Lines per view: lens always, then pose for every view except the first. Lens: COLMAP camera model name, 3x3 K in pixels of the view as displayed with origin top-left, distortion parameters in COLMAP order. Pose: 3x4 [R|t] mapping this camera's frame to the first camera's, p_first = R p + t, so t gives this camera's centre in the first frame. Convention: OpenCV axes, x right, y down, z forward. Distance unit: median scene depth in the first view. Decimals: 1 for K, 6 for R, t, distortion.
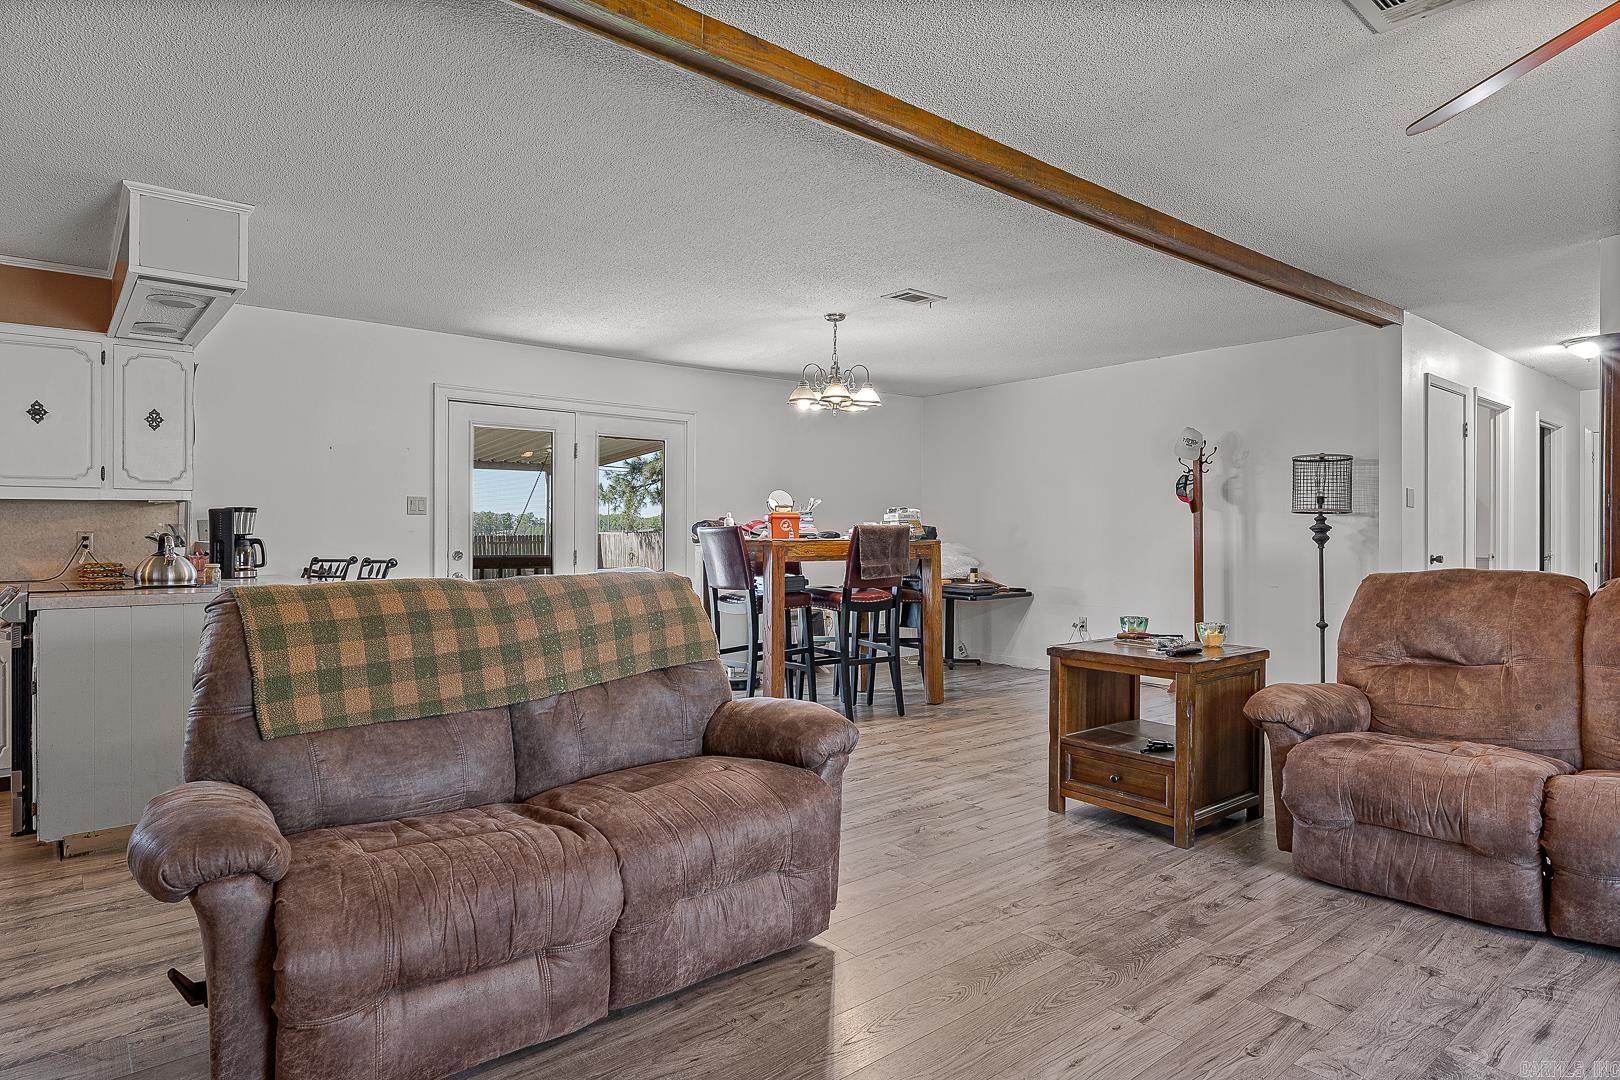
lens RADIAL K [[920.8, 0, 822.1], [0, 920.8, 528.3], [0, 0, 1]] dist [-0.008656, 0.000957]
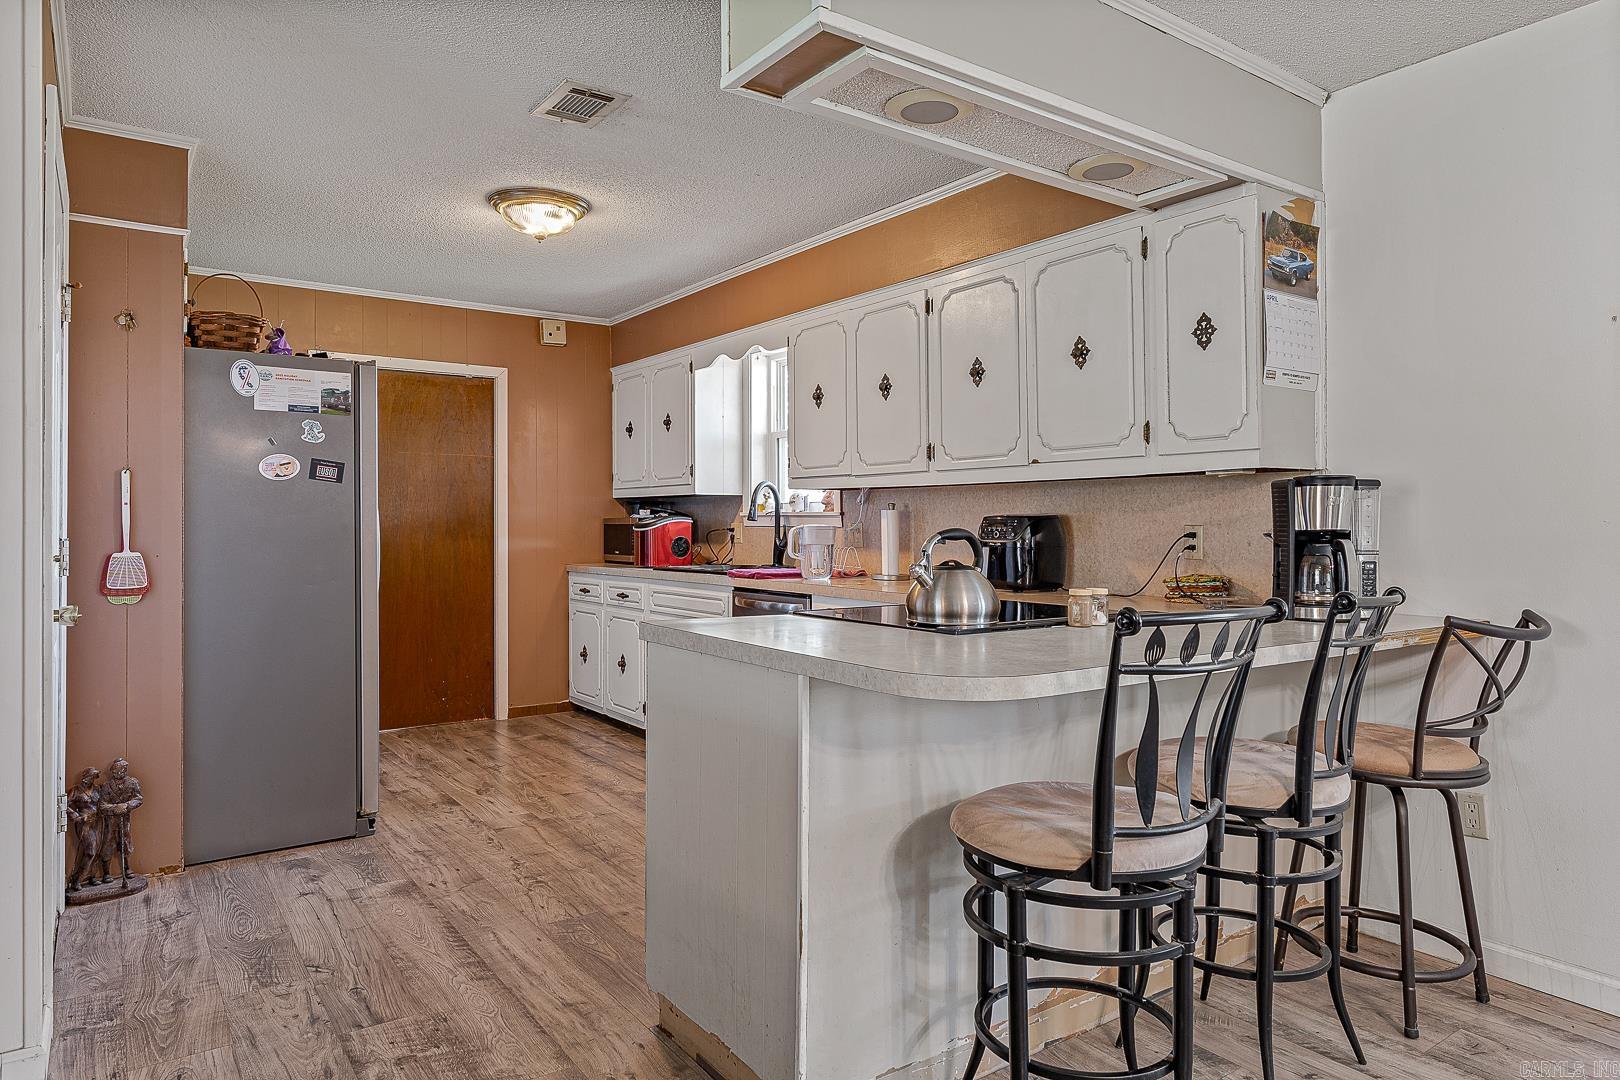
lens RADIAL K [[990.0, 0, 813.6], [0, 990.0, 527.2], [0, 0, 1]] dist [-0.009156, -0.000369]
pose [[-0.077960, 0.005490, -0.996941, -0.109258], [0.004938, 0.999975, 0.005121, 0.000512], [0.996944, -0.004524, -0.077985, 0.996094]]
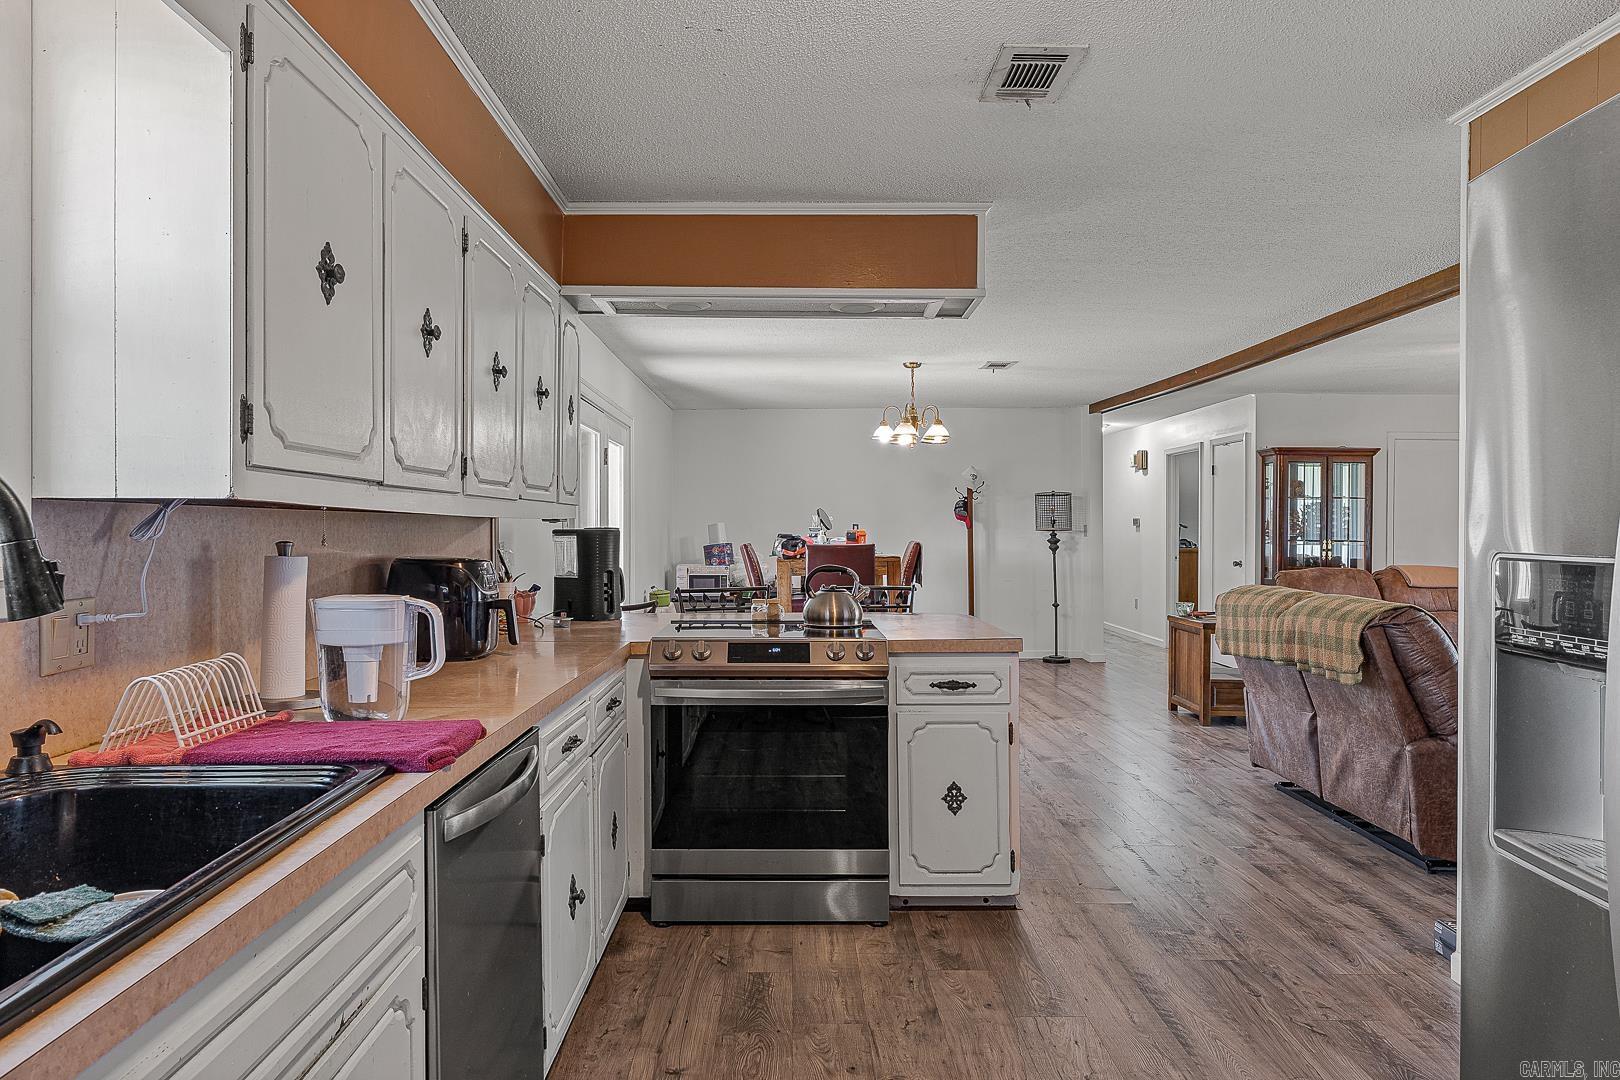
lens RADIAL K [[990.0, 0, 778.6], [0, 990.0, 548.6], [0, 0, 1]] dist [-0.009156, -0.000369]
pose [[0.645946, -0.011981, 0.763289, -1.711571], [-0.009849, 0.999663, 0.024026, -0.037870], [-0.763320, -0.023037, 0.645610, 0.513292]]
